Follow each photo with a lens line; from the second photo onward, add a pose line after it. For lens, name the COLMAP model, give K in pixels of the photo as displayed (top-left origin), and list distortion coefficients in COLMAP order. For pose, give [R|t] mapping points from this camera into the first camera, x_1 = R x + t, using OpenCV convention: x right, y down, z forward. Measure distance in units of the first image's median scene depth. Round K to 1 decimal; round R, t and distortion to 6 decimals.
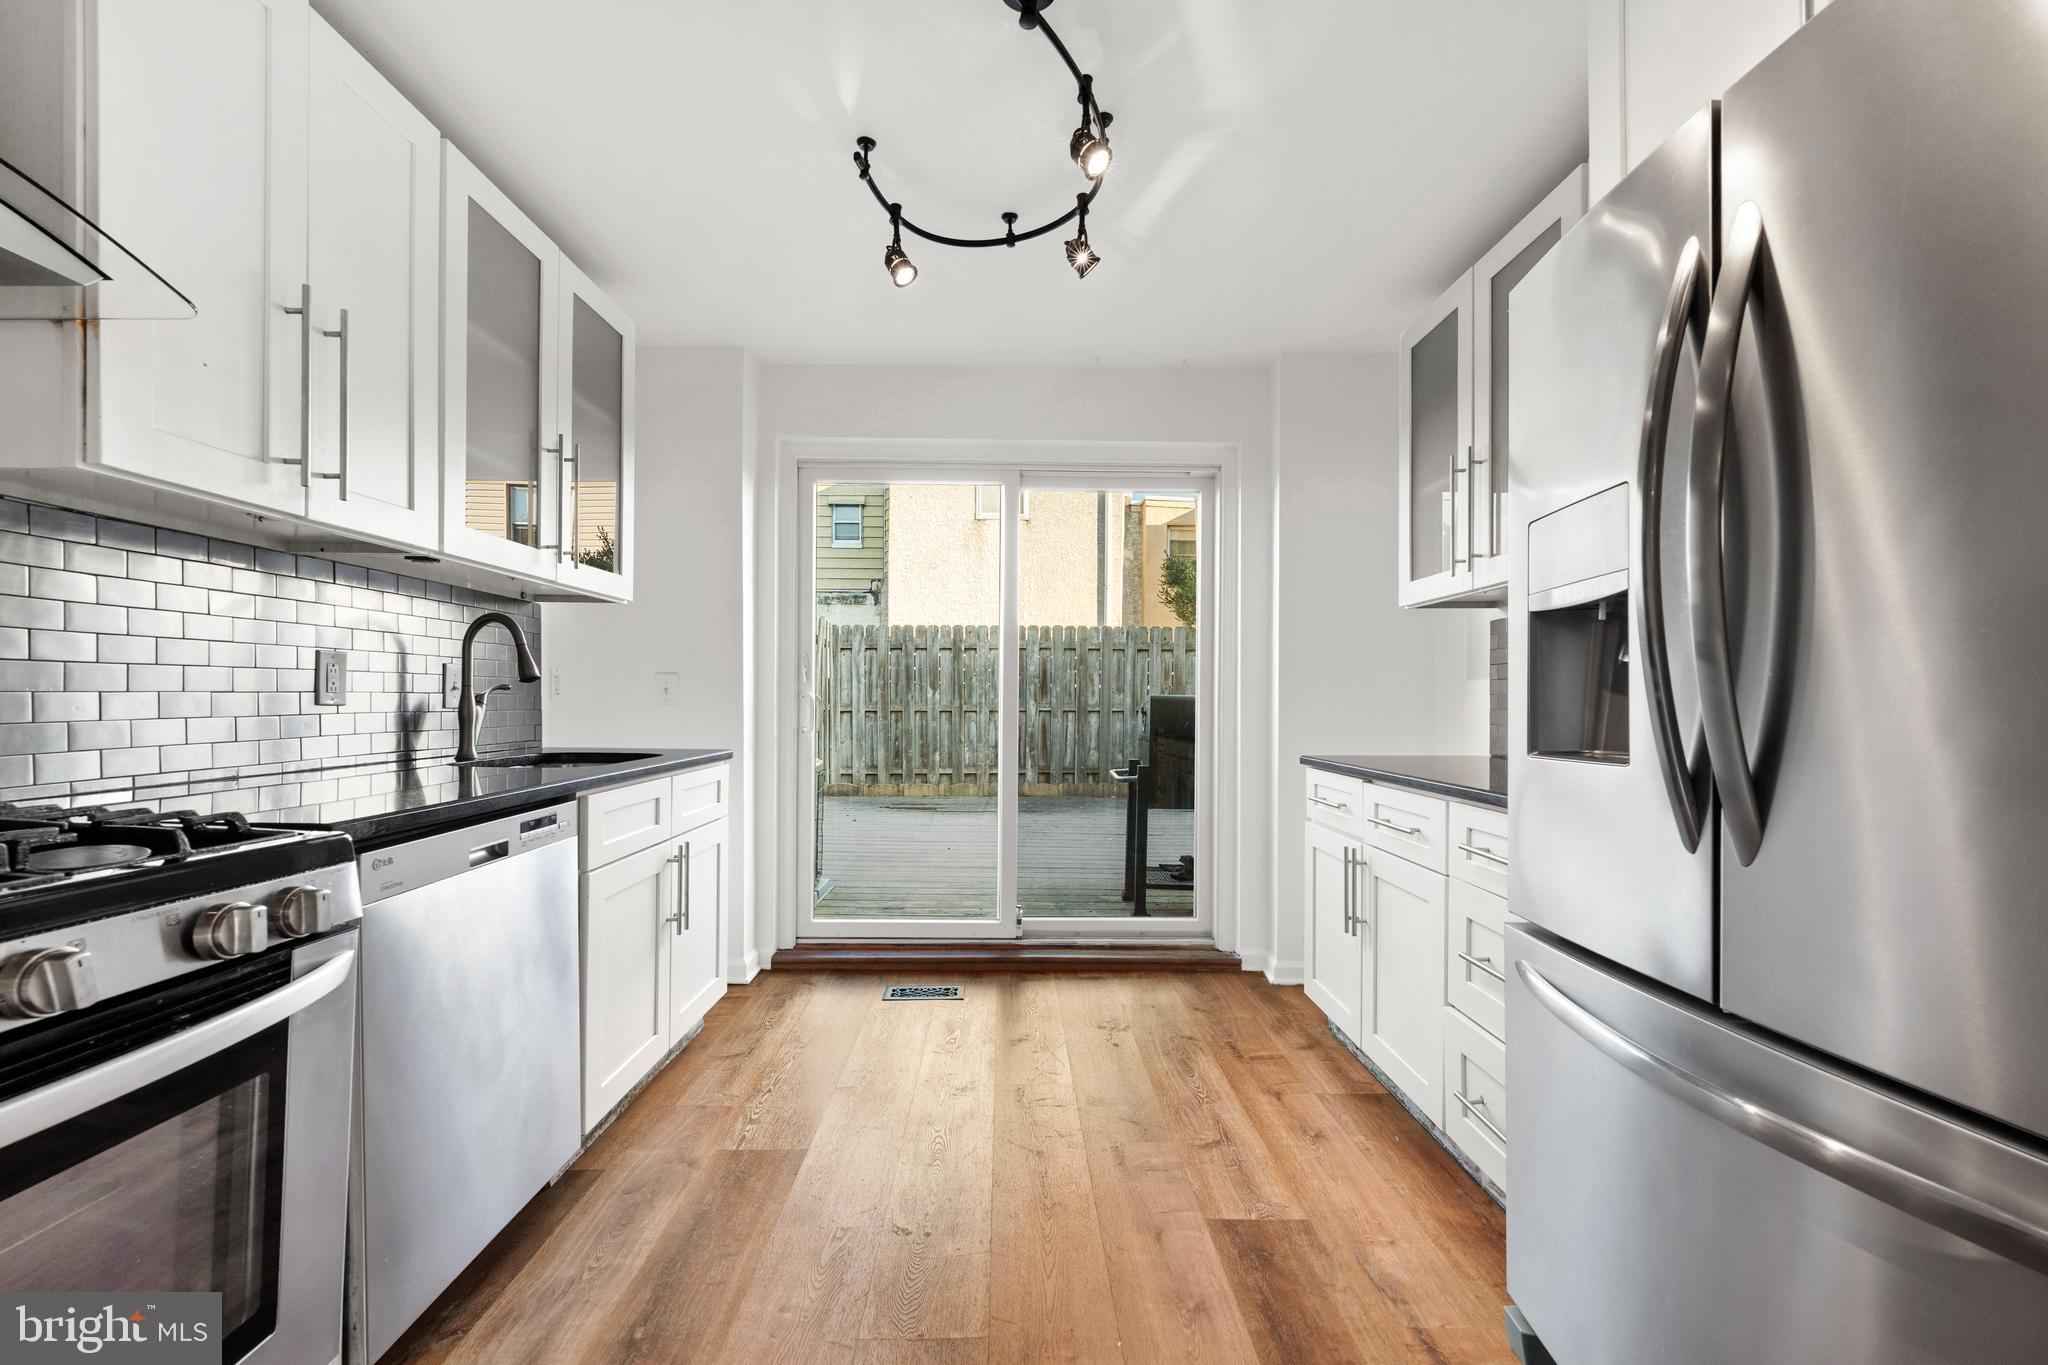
lens RADIAL K [[826.9, 0, 1024.0], [0, 826.9, 687.8], [0, 0, 1]] dist [-0.000358, -0.000027]
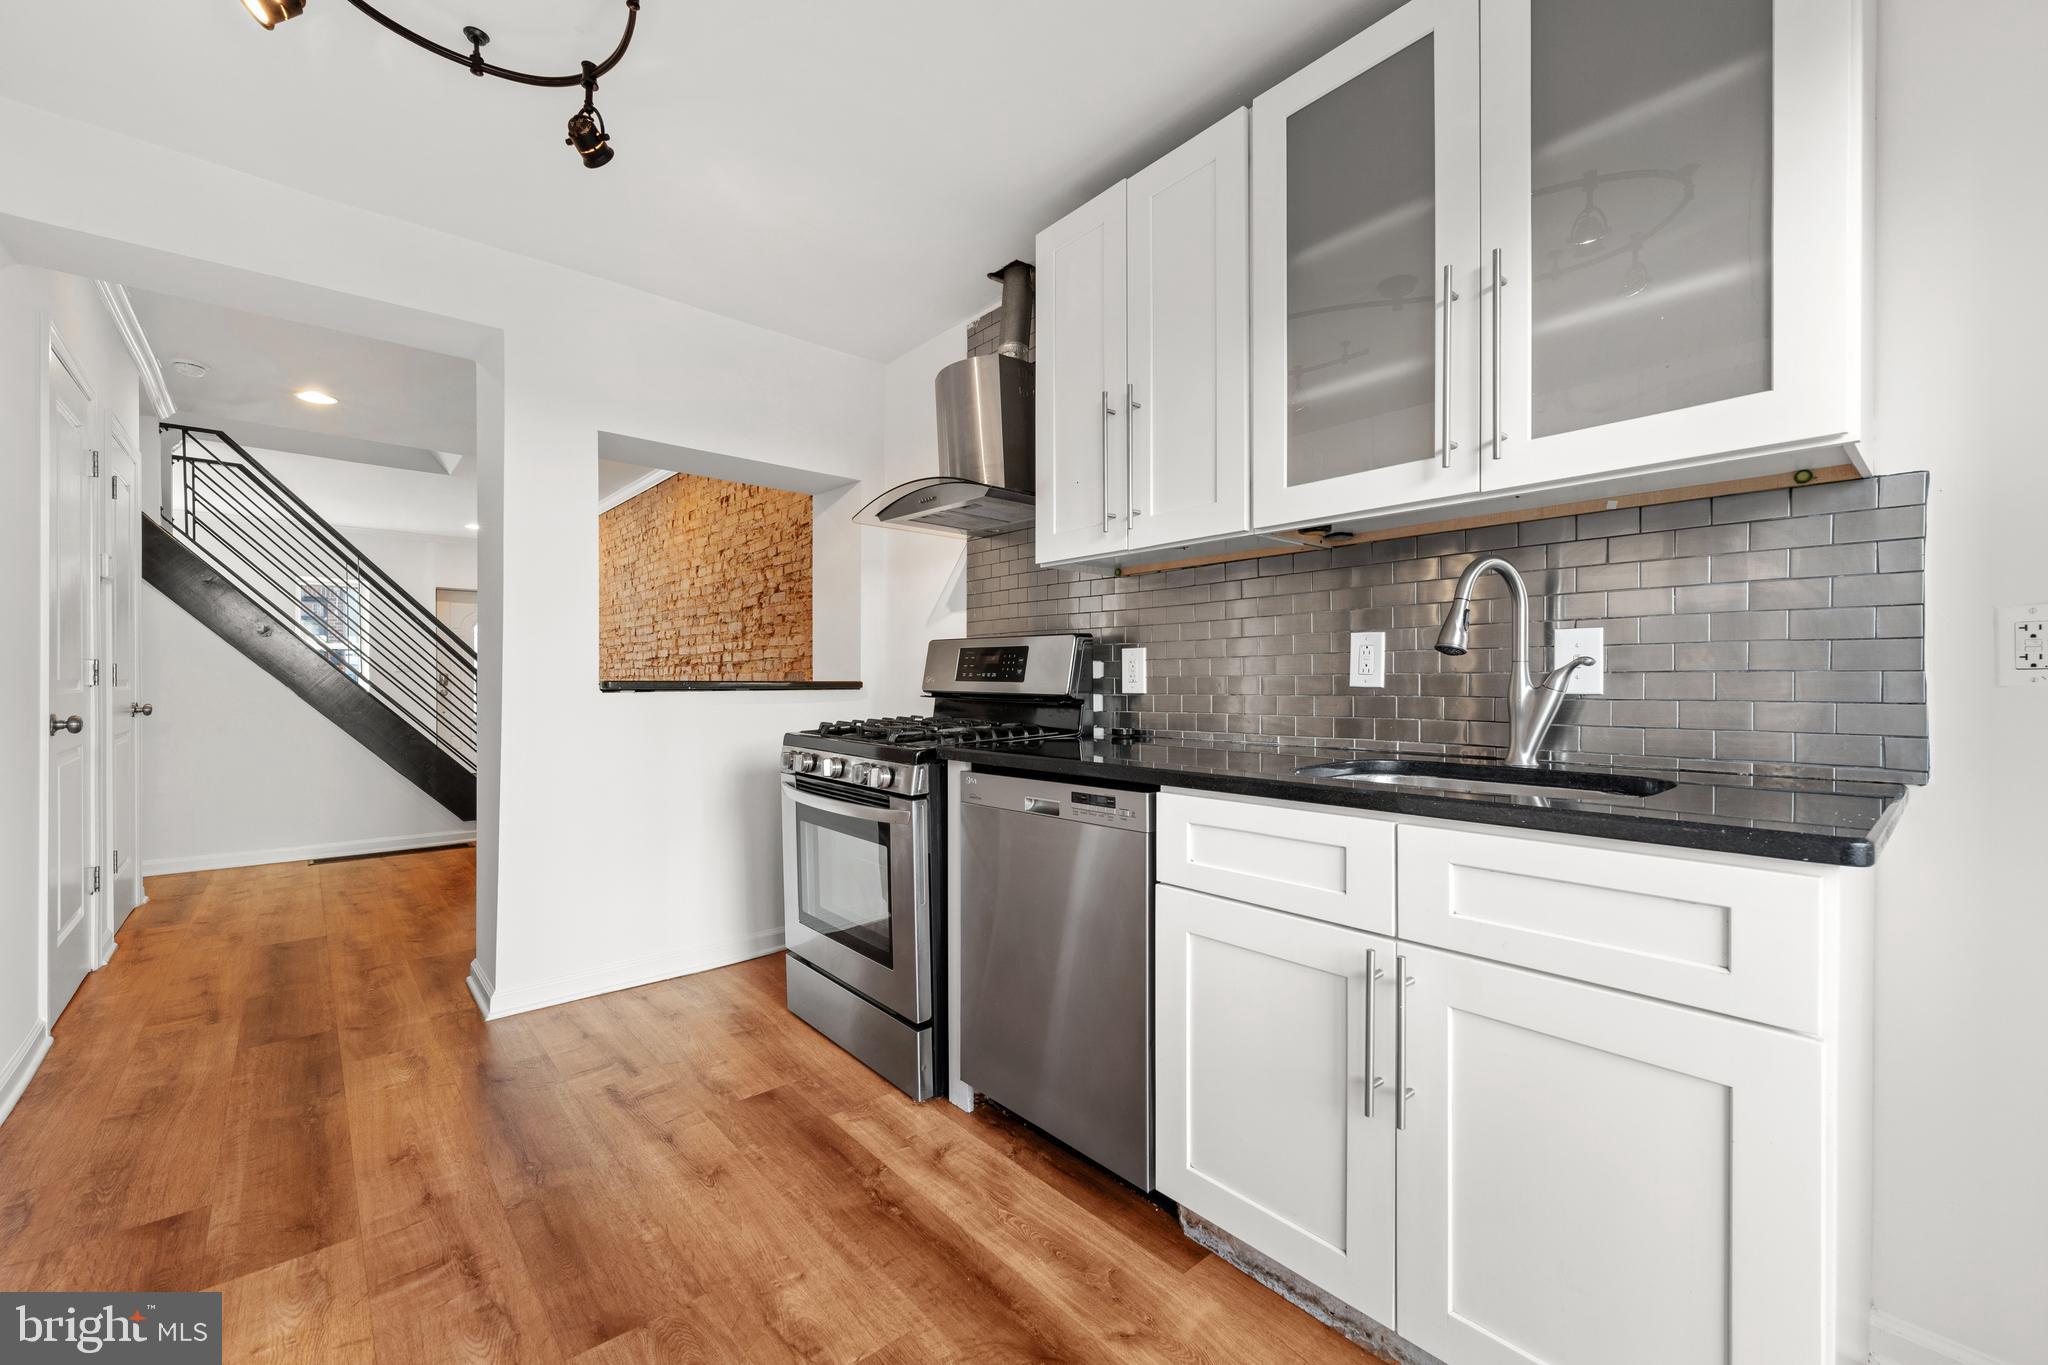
lens RADIAL K [[826.9, 0, 1026.4], [0, 826.9, 689.3], [0, 0, 1]] dist [-0.000358, -0.000027]
pose [[-0.755763, -0.003255, -0.654837, 0.161647], [-0.001602, 0.999994, -0.003123, 0.033852], [0.654843, -0.001311, -0.755764, 1.900294]]
